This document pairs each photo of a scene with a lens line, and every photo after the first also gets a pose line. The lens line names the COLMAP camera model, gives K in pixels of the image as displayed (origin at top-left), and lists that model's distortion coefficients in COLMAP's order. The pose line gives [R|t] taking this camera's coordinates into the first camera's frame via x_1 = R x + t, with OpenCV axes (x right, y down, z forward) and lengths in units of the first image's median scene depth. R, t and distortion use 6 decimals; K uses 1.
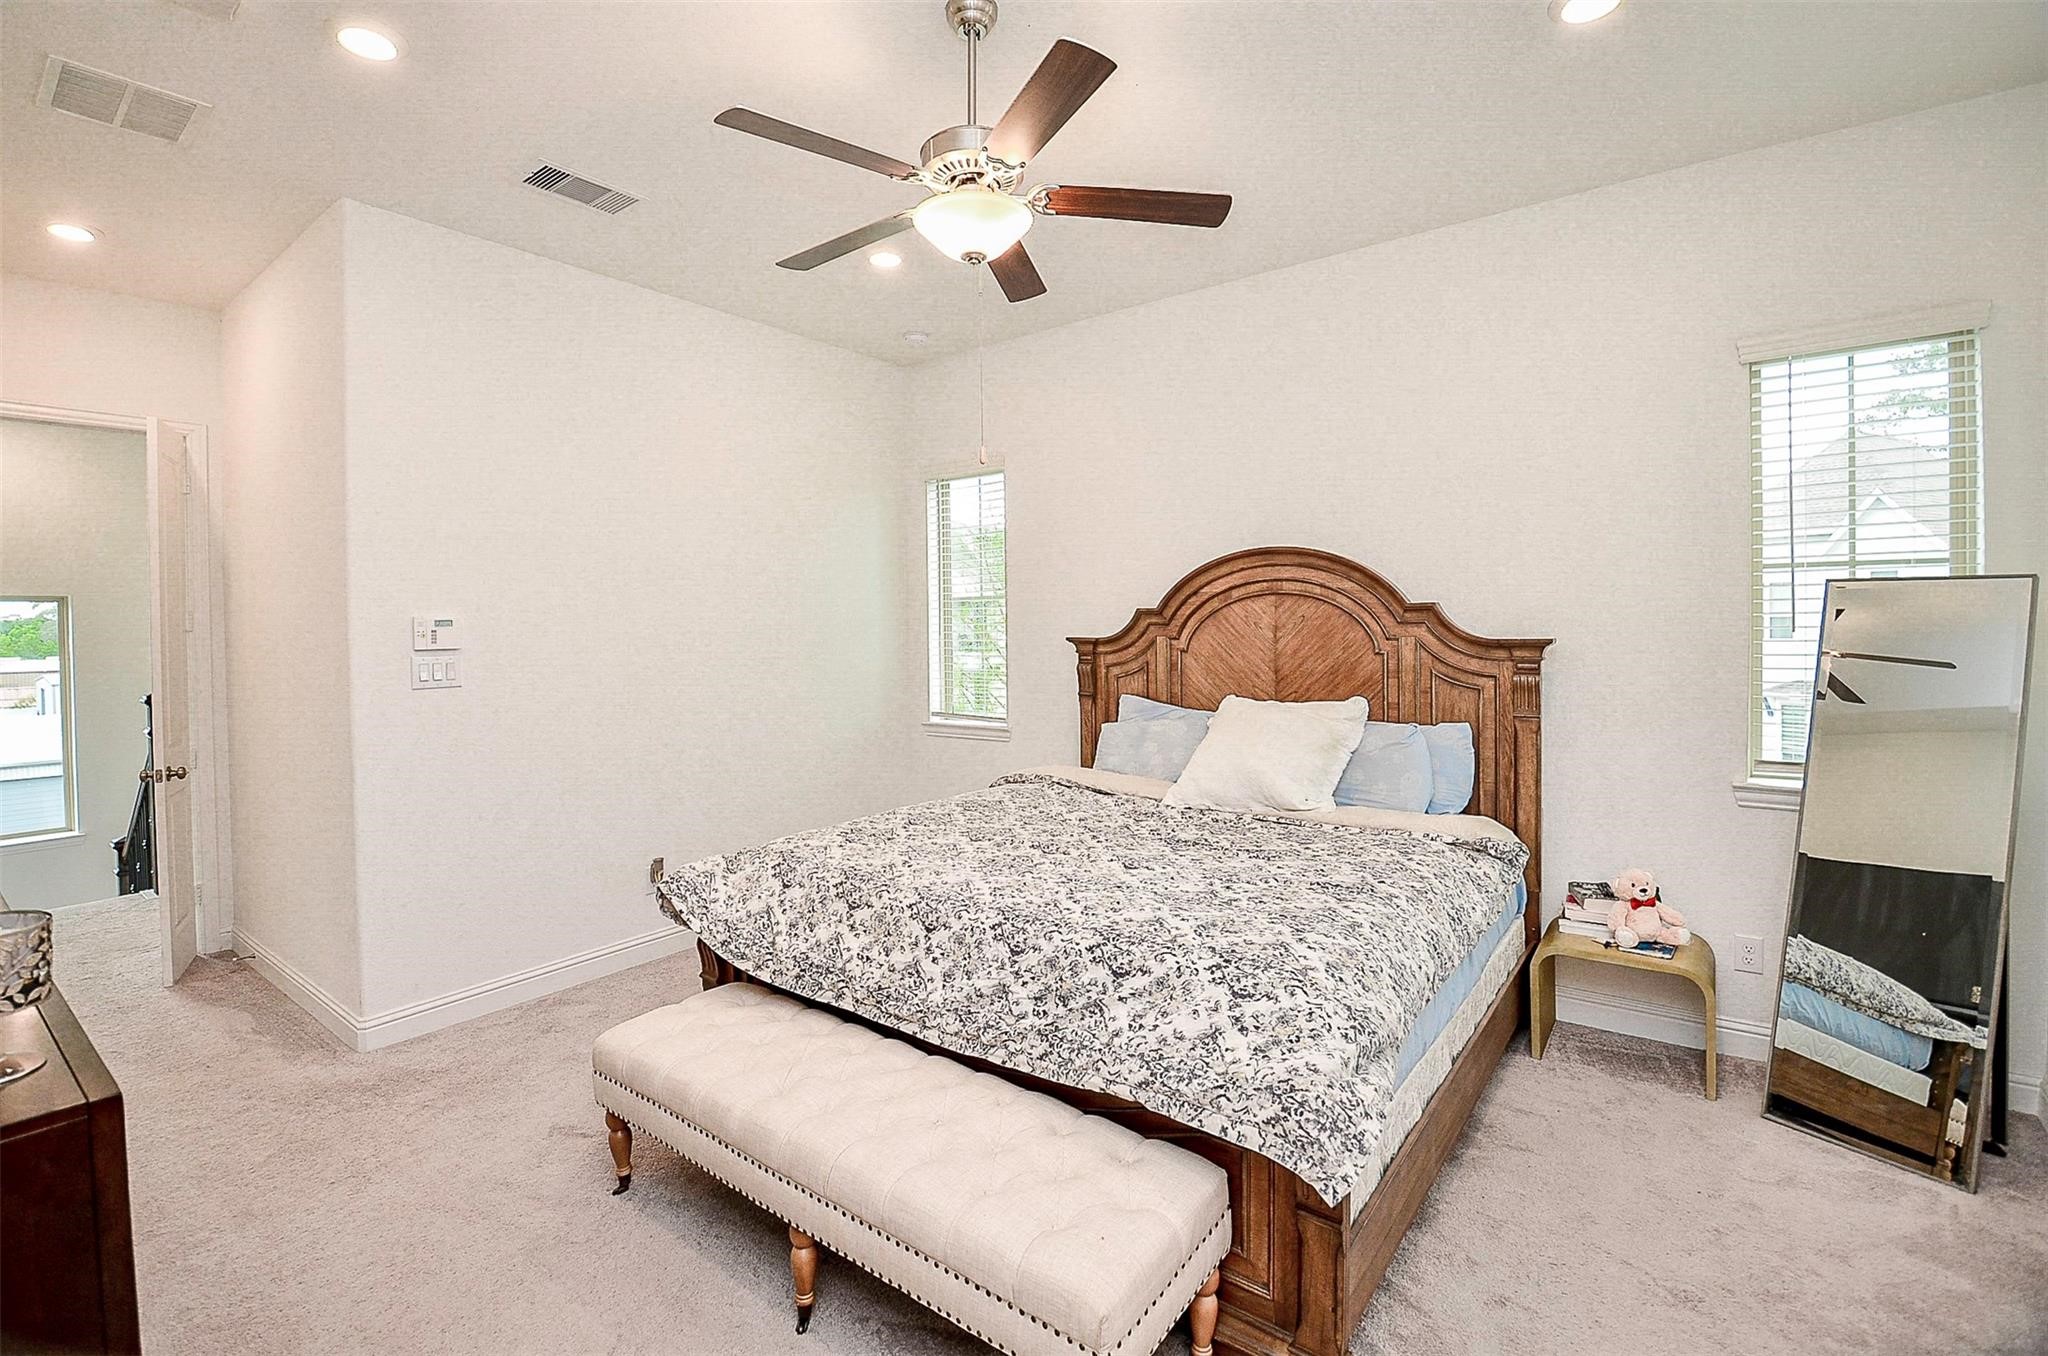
lens RADIAL K [[908.2, 0, 1006.2], [0, 908.2, 641.3], [0, 0, 1]] dist [0.000641, -0.016016]
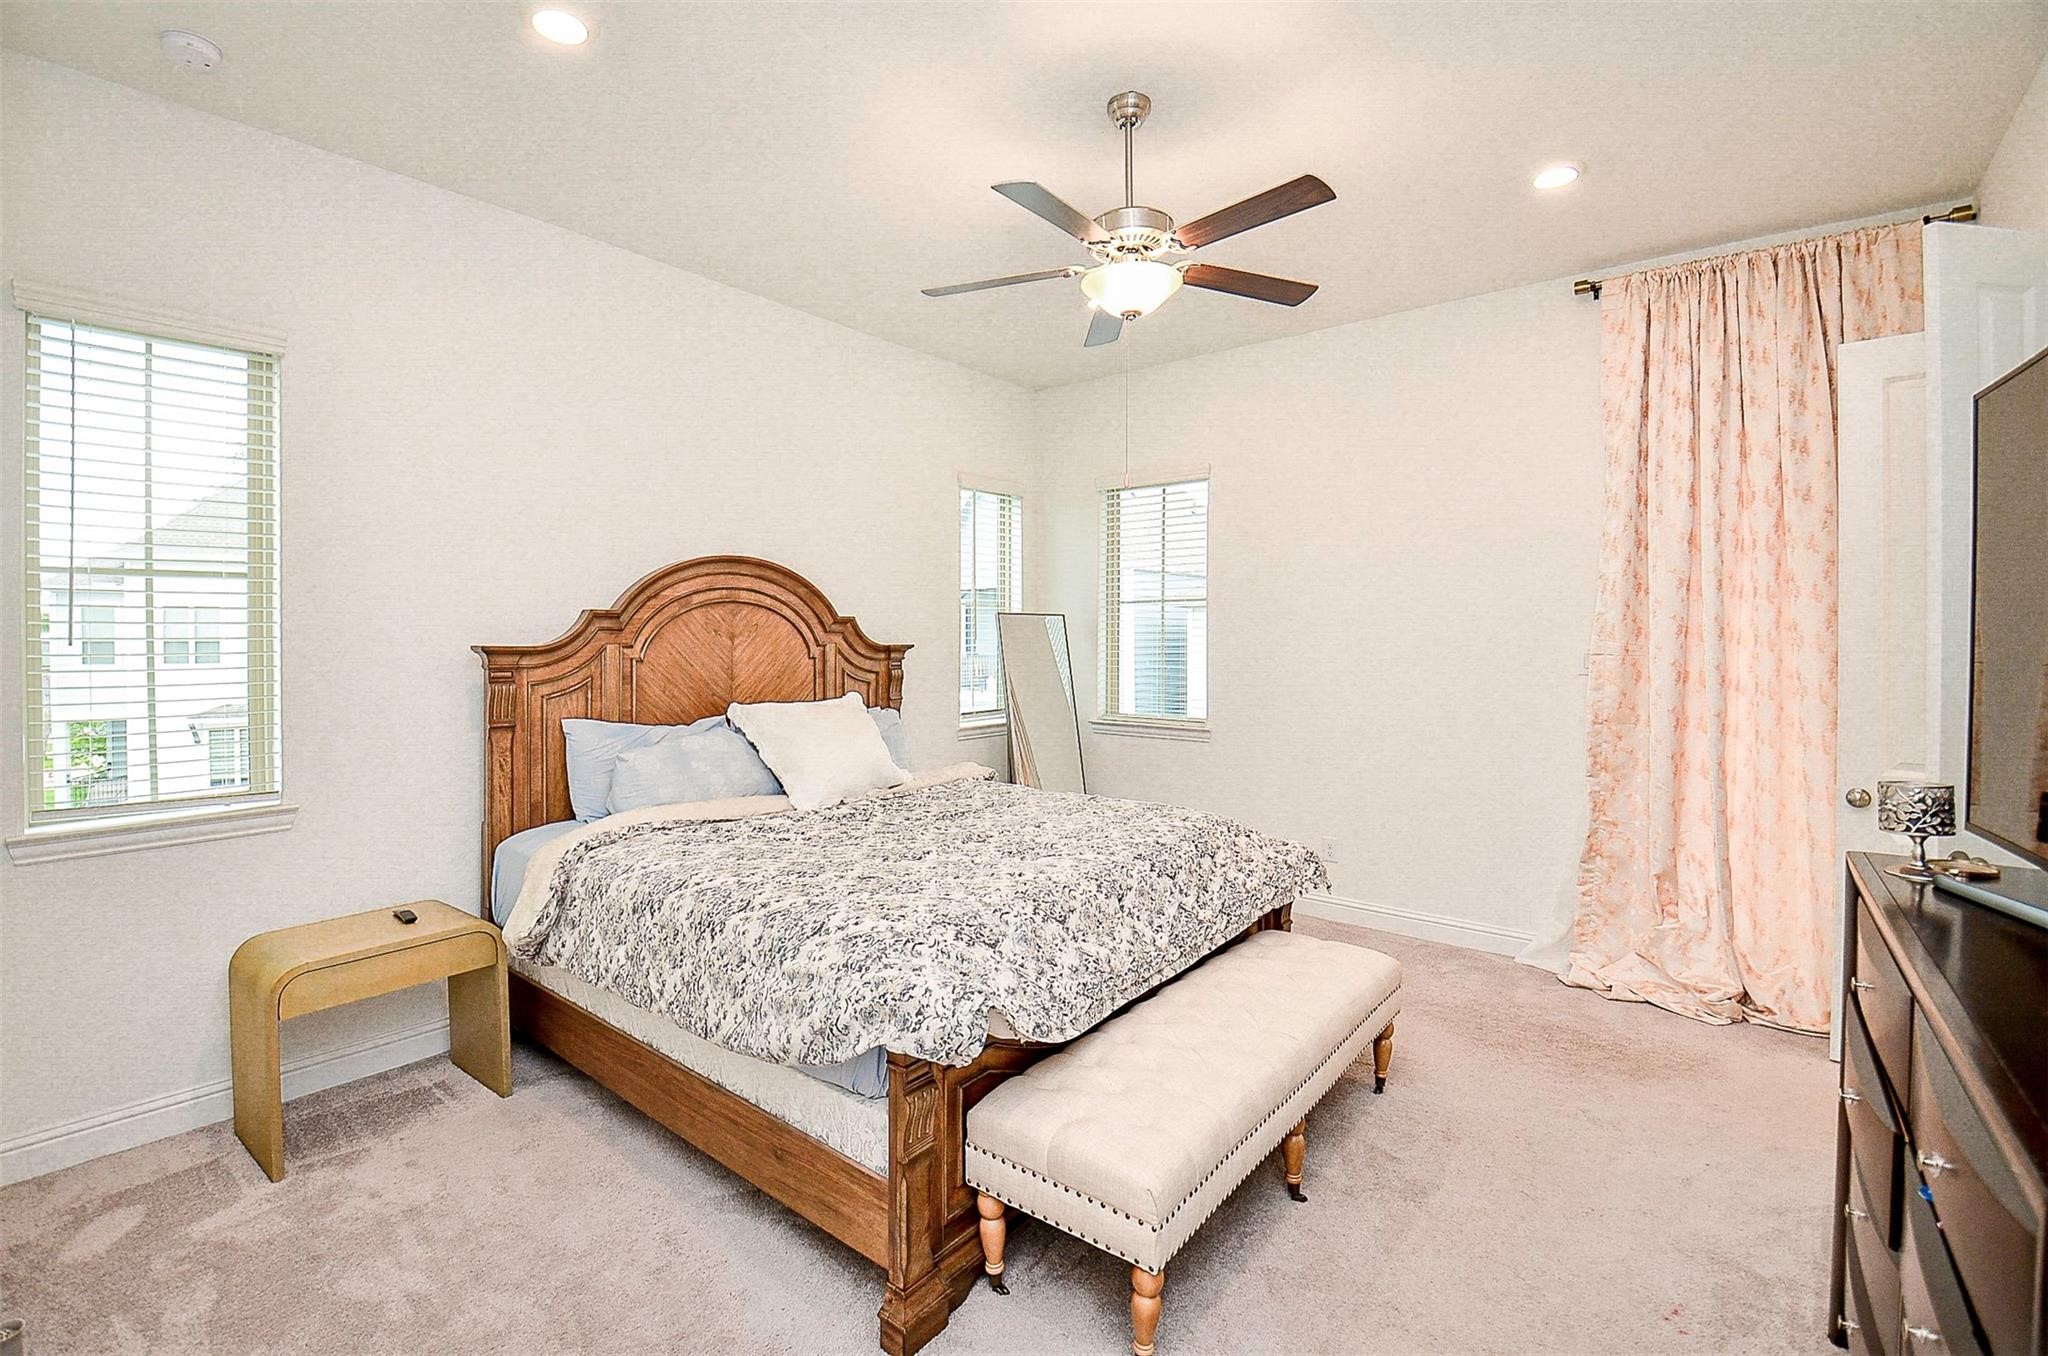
lens RADIAL K [[915.6, 0, 1028.8], [0, 915.6, 643.9], [0, 0, 1]] dist [0.121498, -0.016072]
pose [[0.002907, -0.001831, 0.999994, -0.739158], [0.009580, 0.999952, 0.001803, -0.003722], [-0.999950, 0.009575, 0.002925, 0.657476]]
